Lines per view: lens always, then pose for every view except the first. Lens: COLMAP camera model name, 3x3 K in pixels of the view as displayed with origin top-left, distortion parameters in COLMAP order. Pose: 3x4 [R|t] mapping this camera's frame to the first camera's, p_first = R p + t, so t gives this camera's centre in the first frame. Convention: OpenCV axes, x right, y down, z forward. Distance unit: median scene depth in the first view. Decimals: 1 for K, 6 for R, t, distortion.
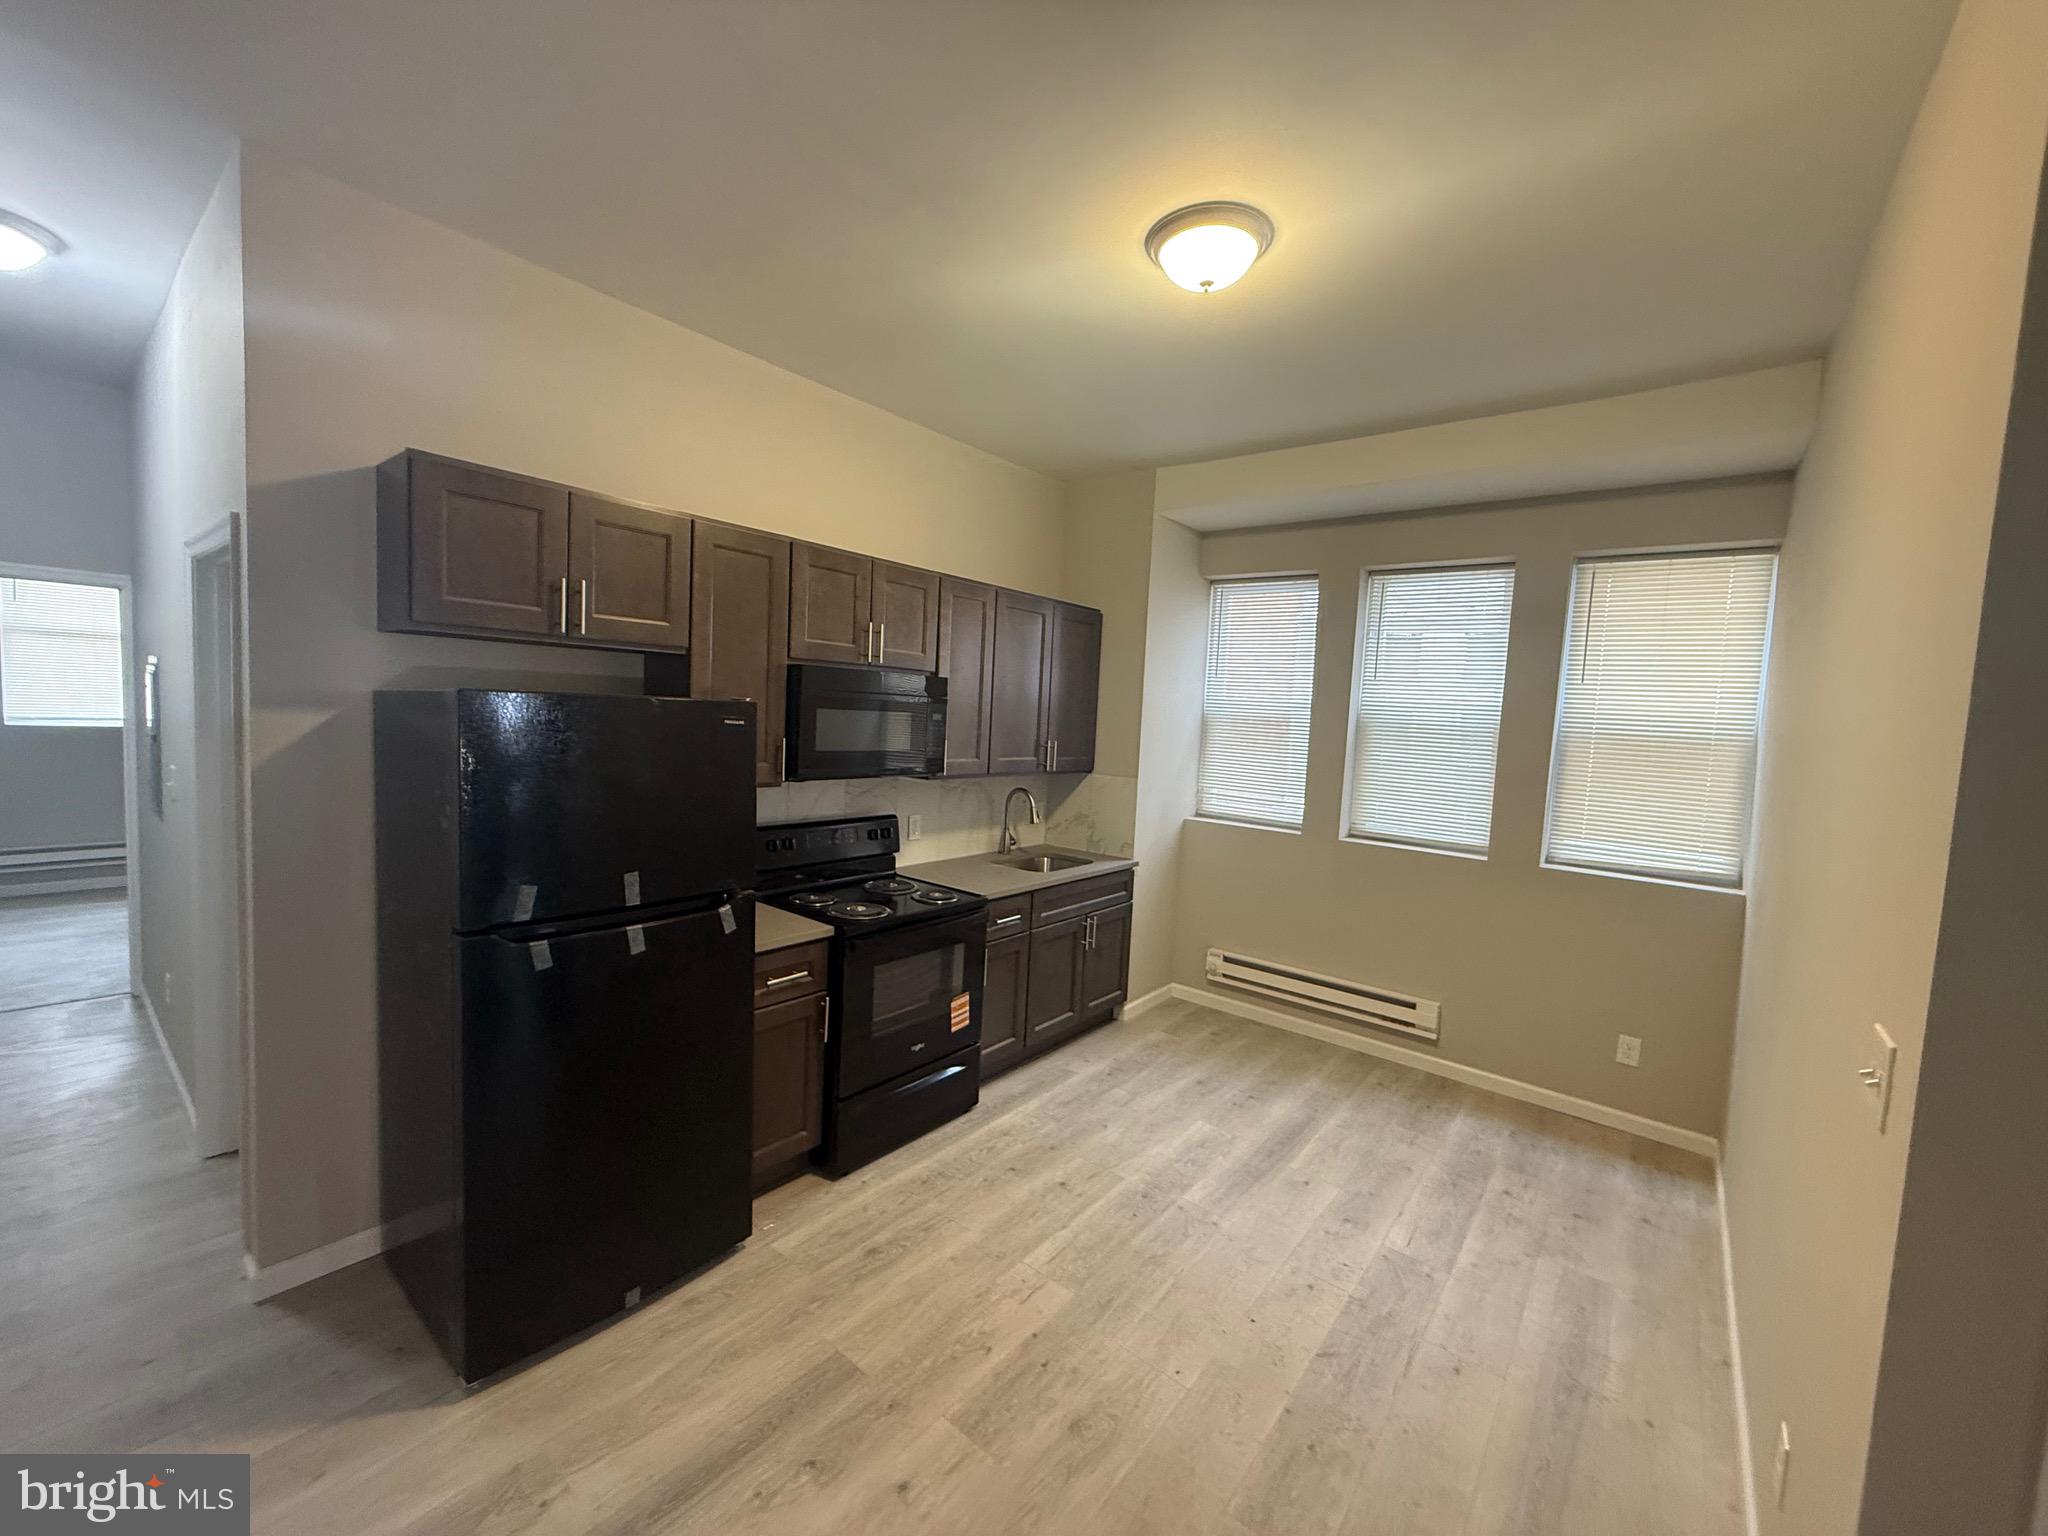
lens RADIAL K [[814.4, 0, 1024.0], [0, 814.4, 768.0], [0, 0, 1]] dist [-0.005510, 0.000466]
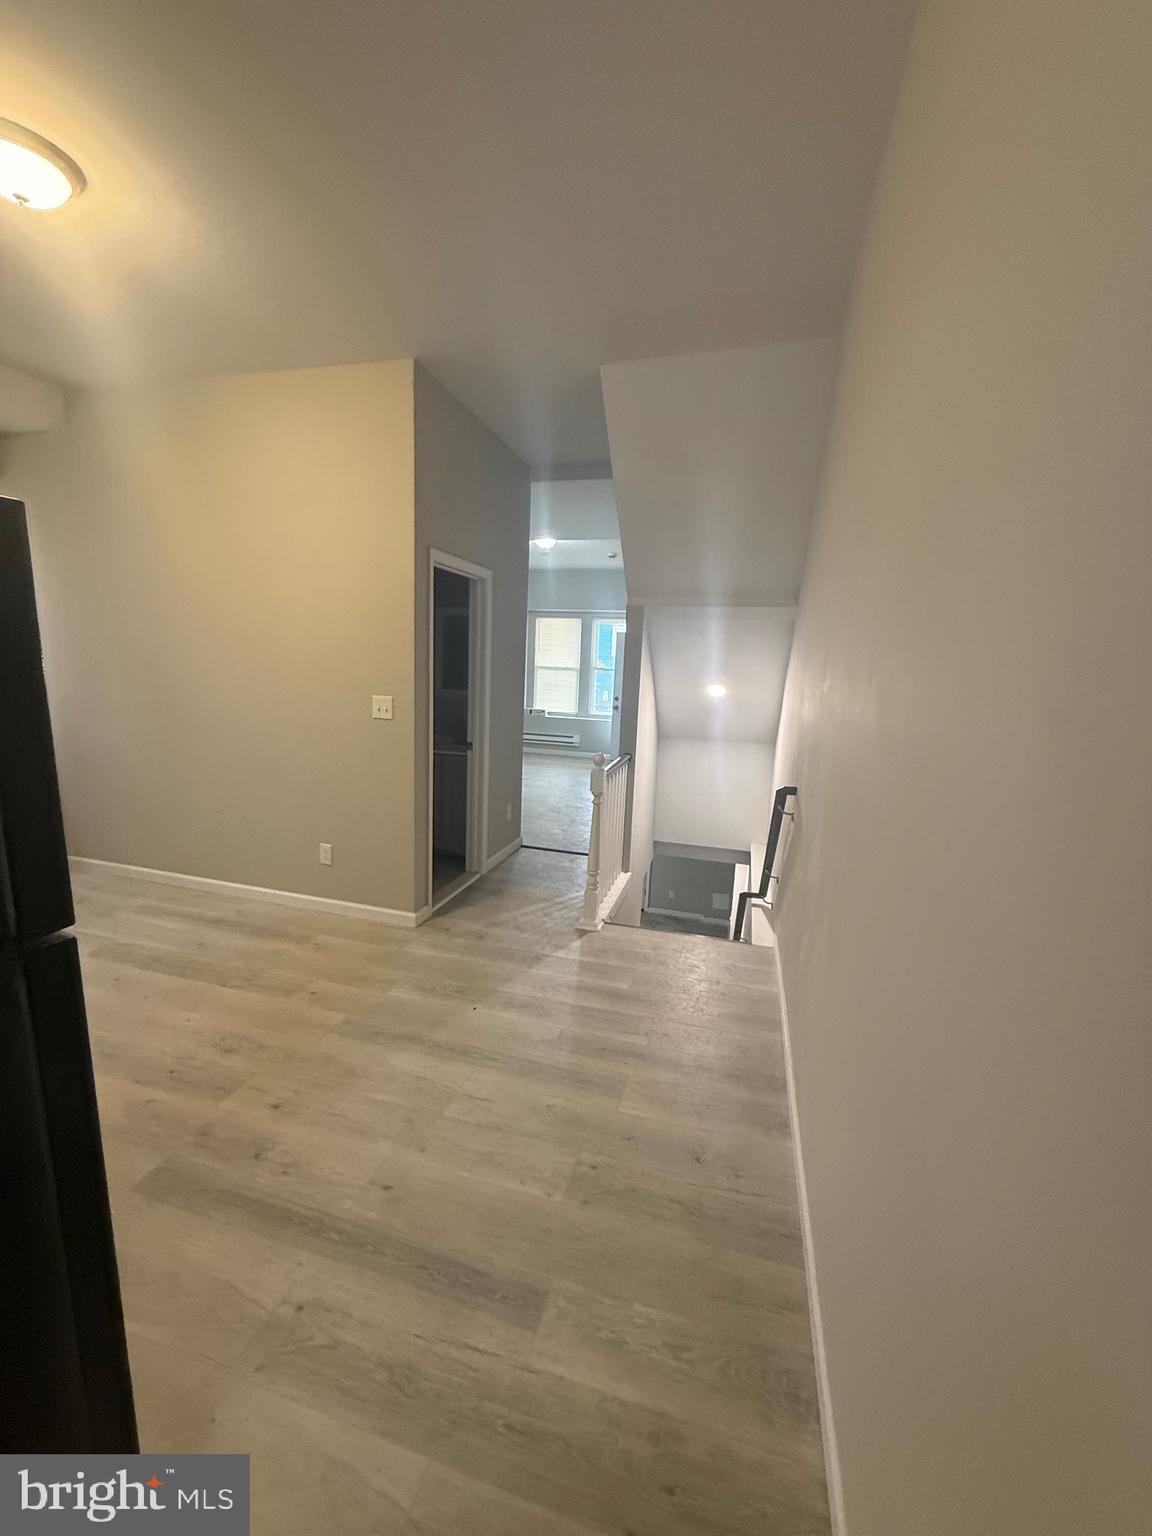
lens RADIAL K [[610.8, 0, 576.0], [0, 610.8, 768.0], [0, 0, 1]] dist [-0.005510, 0.000466]
pose [[-0.382018, -0.227731, 0.895657, -1.093369], [0.009931, 0.968095, 0.250385, -0.014042], [-0.924101, 0.104546, -0.367569, 0.727182]]
